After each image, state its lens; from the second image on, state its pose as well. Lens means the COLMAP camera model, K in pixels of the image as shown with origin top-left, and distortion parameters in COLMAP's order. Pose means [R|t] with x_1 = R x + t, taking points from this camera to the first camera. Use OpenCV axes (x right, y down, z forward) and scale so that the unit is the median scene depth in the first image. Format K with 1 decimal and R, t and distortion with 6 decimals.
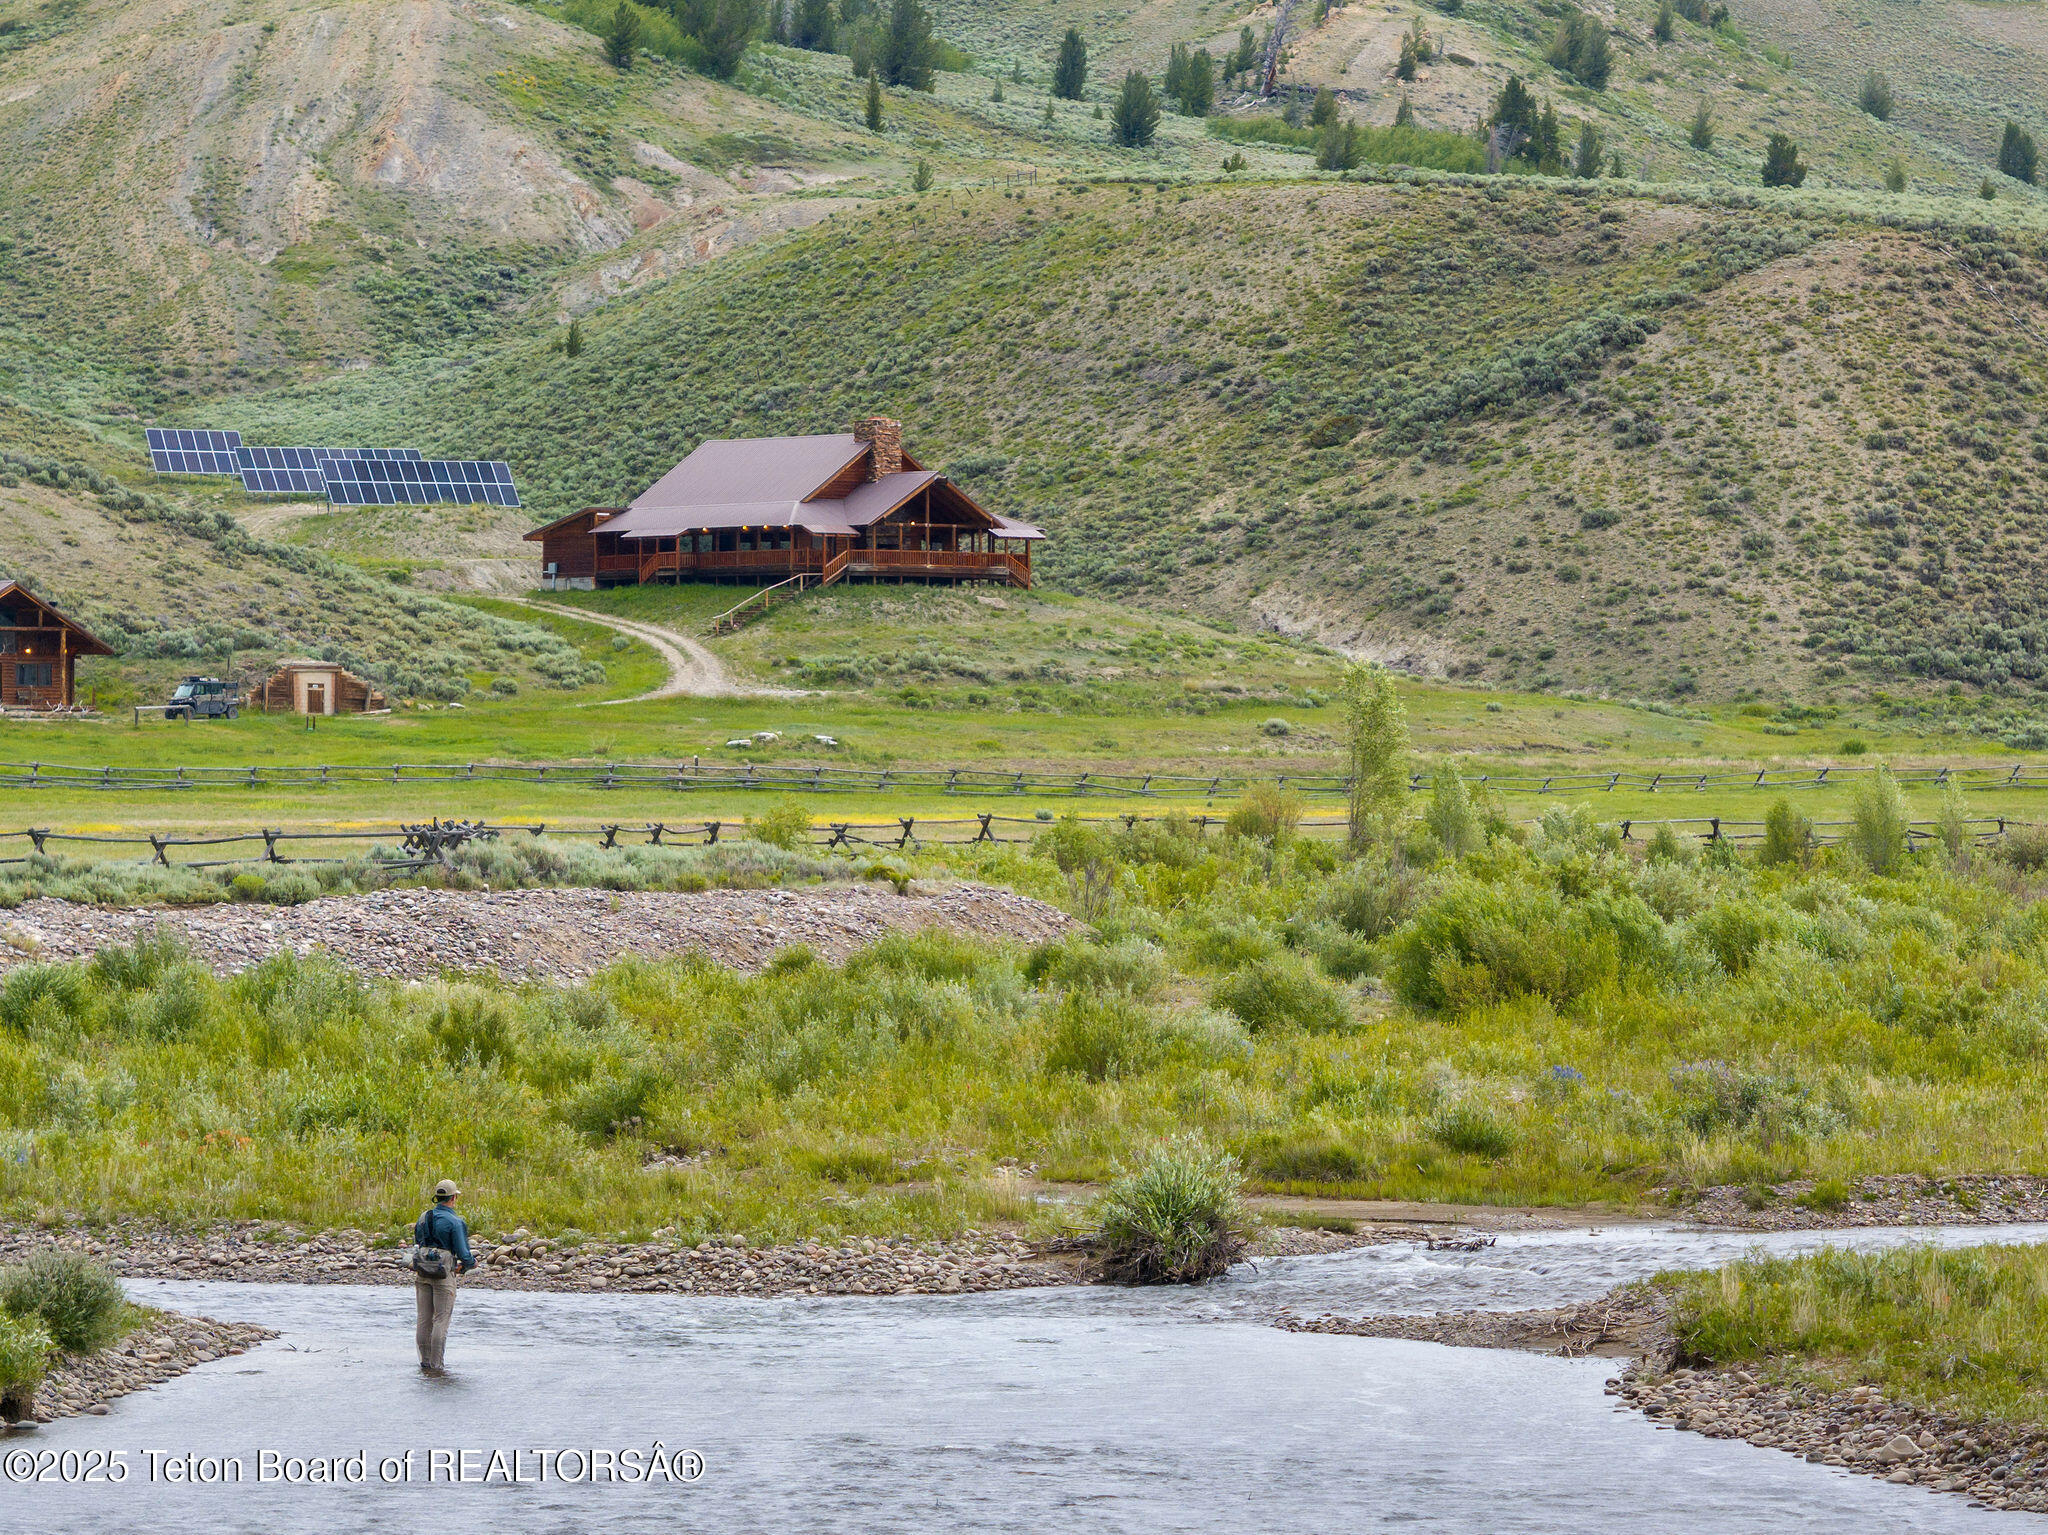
lens RADIAL K [[10116.5, 0, 1019.4], [0, 10116.5, 769.9], [0, 0, 1]] dist [0.143022, 0.000000]
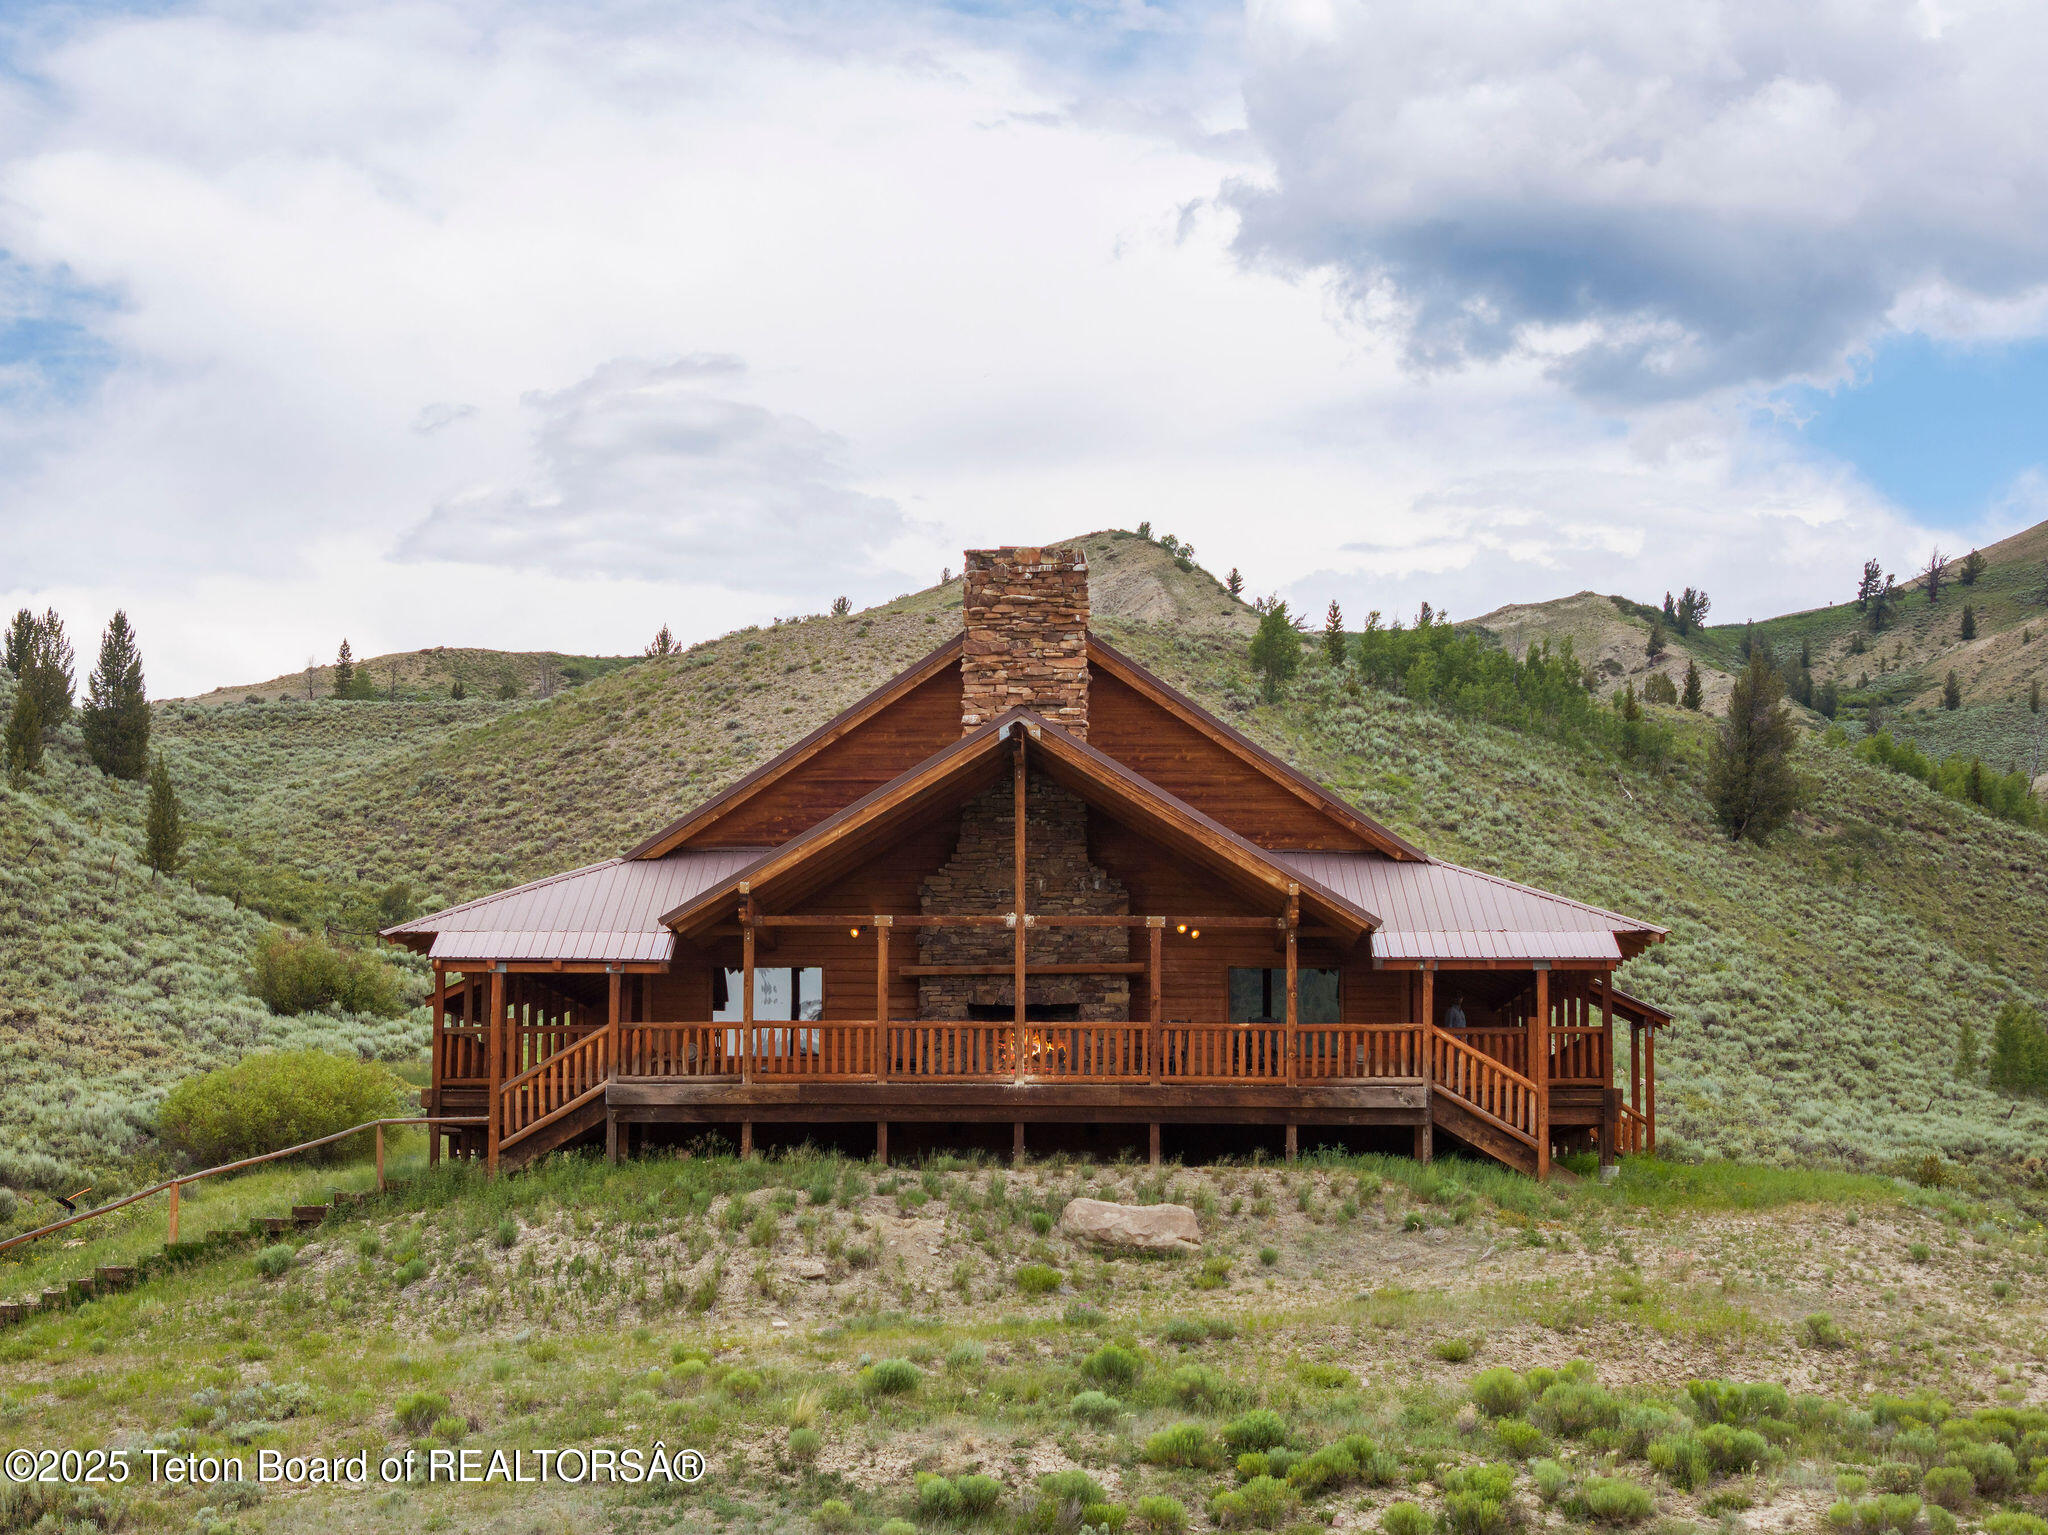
lens RADIAL K [[4155.8, 0, 1021.7], [0, 4155.8, 770.0], [0, 0, 1]] dist [-0.083130, 0.000000]
pose [[0.749752, -0.073378, -0.657638, 0.051403], [-0.002196, 0.993551, -0.113362, -0.013592], [0.661716, 0.086437, 0.744756, 0.781684]]
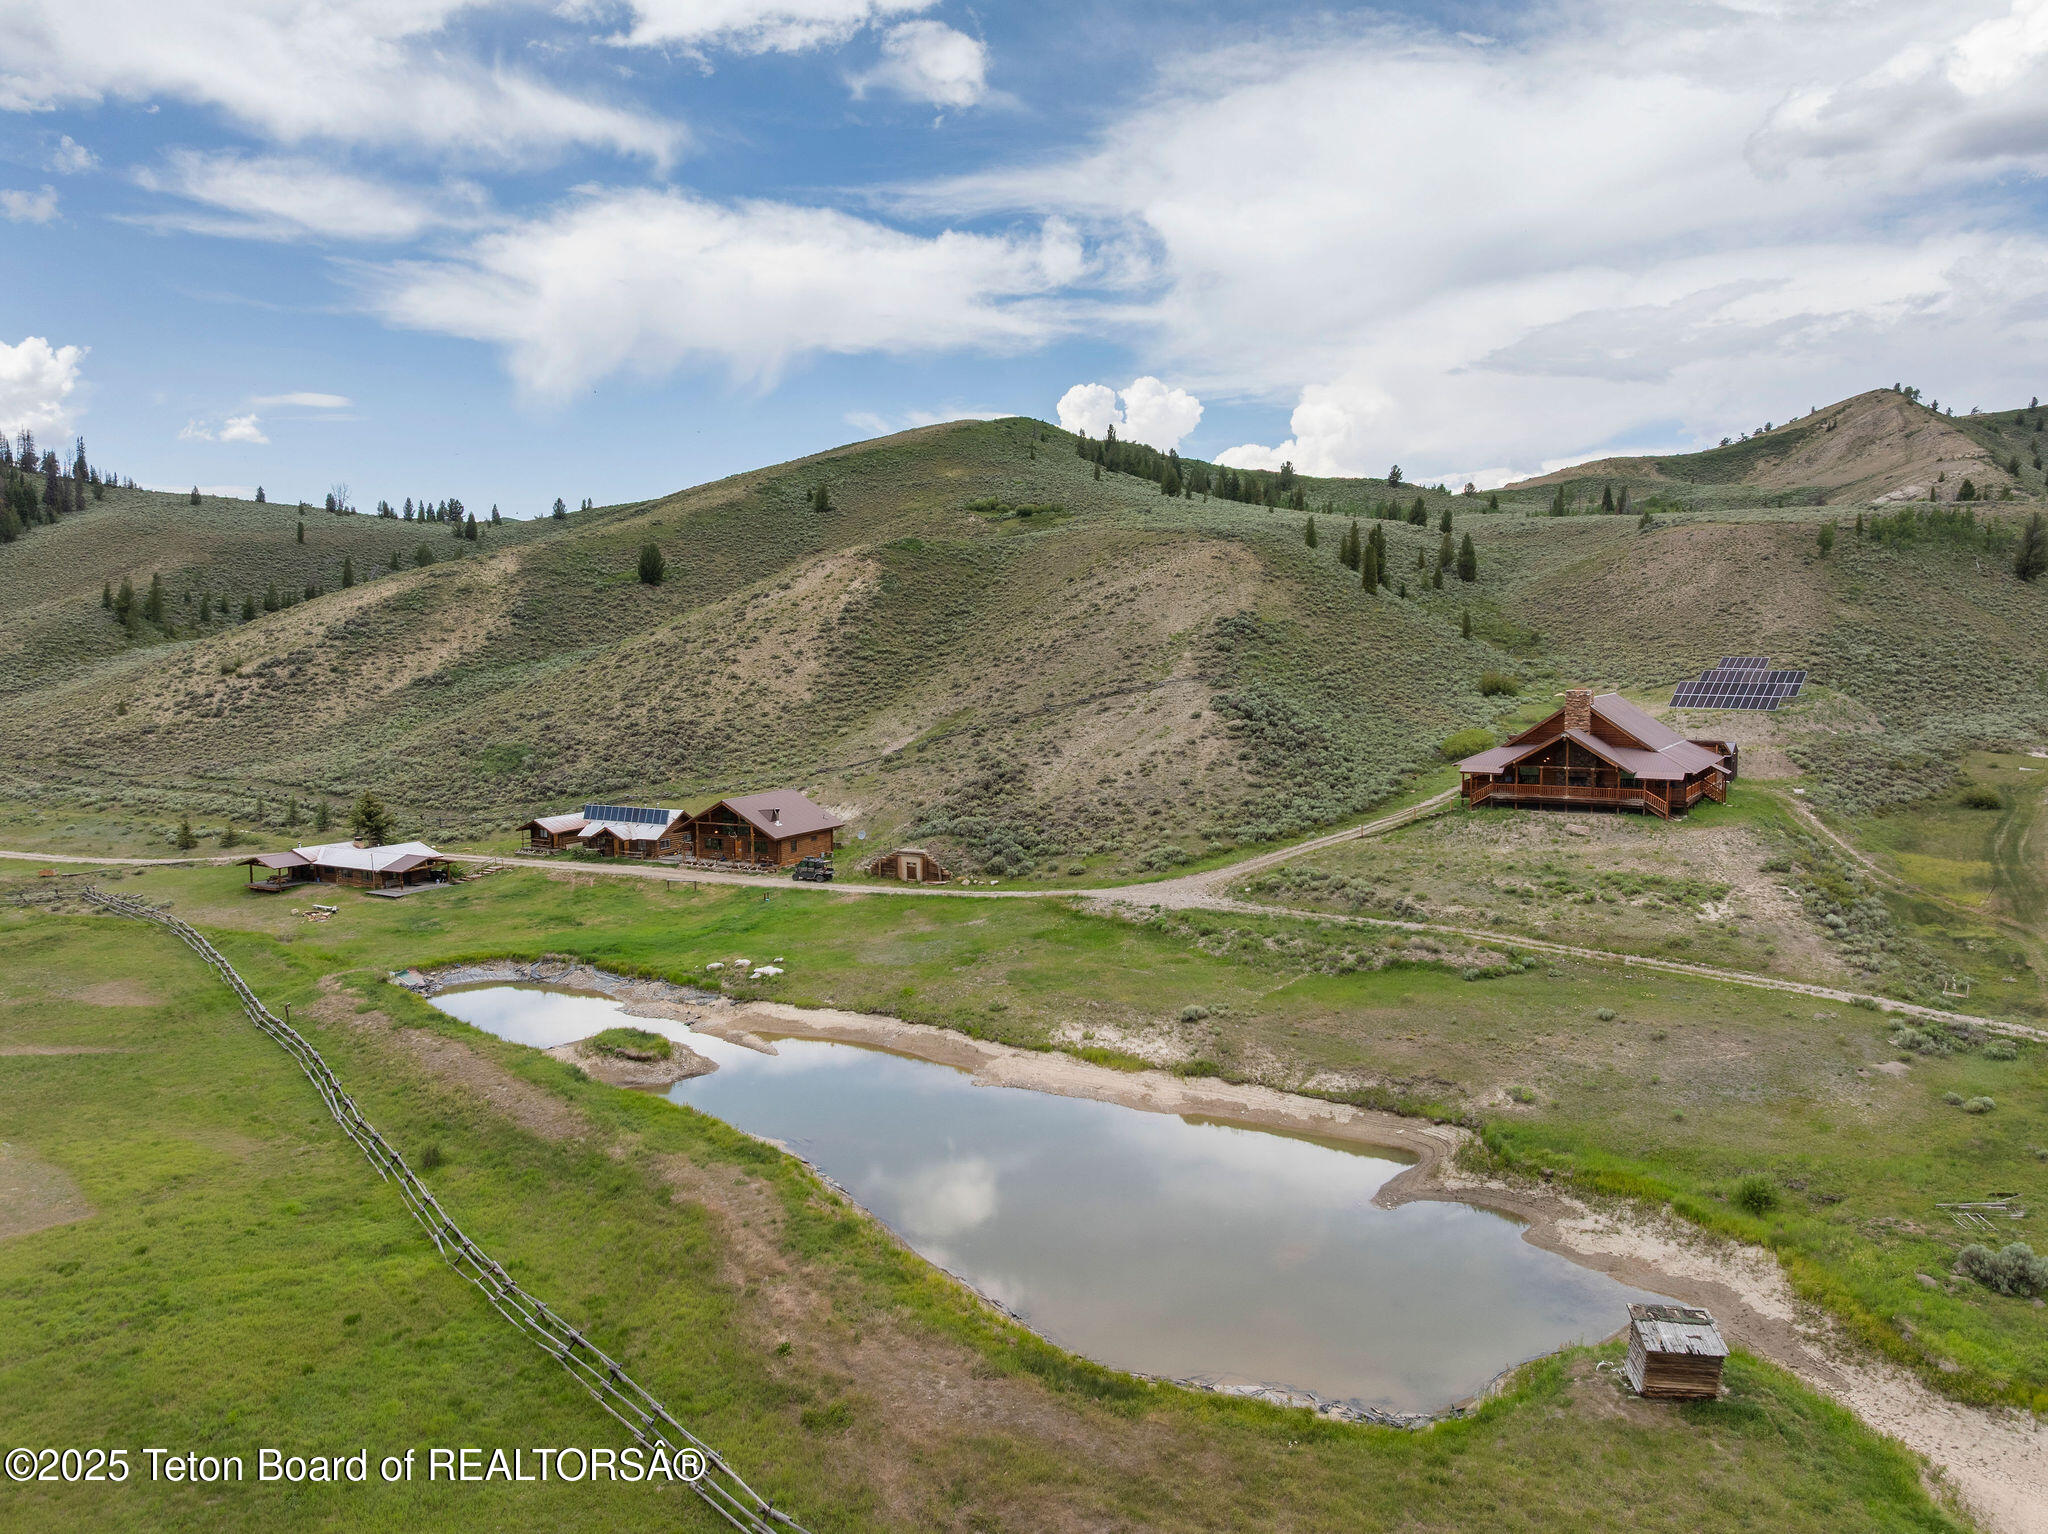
lens RADIAL K [[1458.3, 0, 1025.1], [0, 1458.3, 757.9], [0, 0, 1]] dist [-0.034556, -0.006366]
pose [[0.303512, 0.074066, -0.949945, 0.136278], [0.013252, 0.996550, 0.081934, -0.036672], [0.952735, -0.037457, 0.301483, 0.735332]]
